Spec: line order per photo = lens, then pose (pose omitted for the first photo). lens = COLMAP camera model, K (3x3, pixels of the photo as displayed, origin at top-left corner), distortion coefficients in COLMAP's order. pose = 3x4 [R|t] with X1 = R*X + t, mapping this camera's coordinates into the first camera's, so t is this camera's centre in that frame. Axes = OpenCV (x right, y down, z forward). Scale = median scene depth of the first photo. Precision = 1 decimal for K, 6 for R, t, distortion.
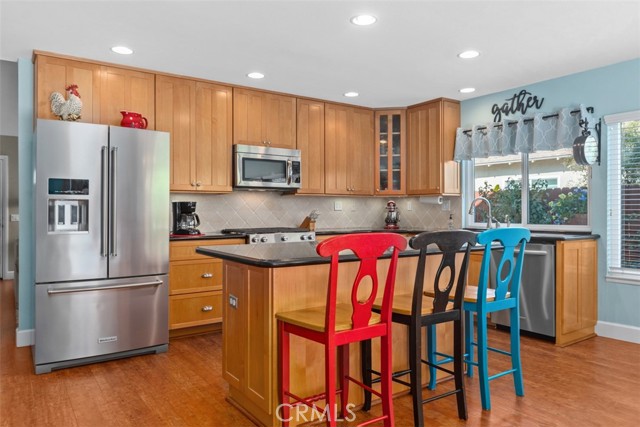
lens RADIAL K [[445.4, 0, 316.5], [0, 445.4, 210.6], [0, 0, 1]] dist [0.012463, 0.001238]
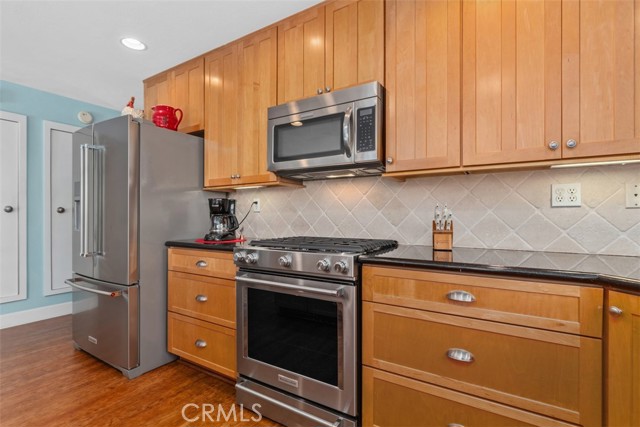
lens RADIAL K [[304.7, 0, 318.8], [0, 304.7, 216.1], [0, 0, 1]] dist [0.006048, 0.000775]
pose [[0.394588, 0.001980, -0.918856, 0.250243], [-0.001387, 0.999998, 0.001559, 0.008714], [0.918857, 0.000659, 0.394590, 0.842626]]
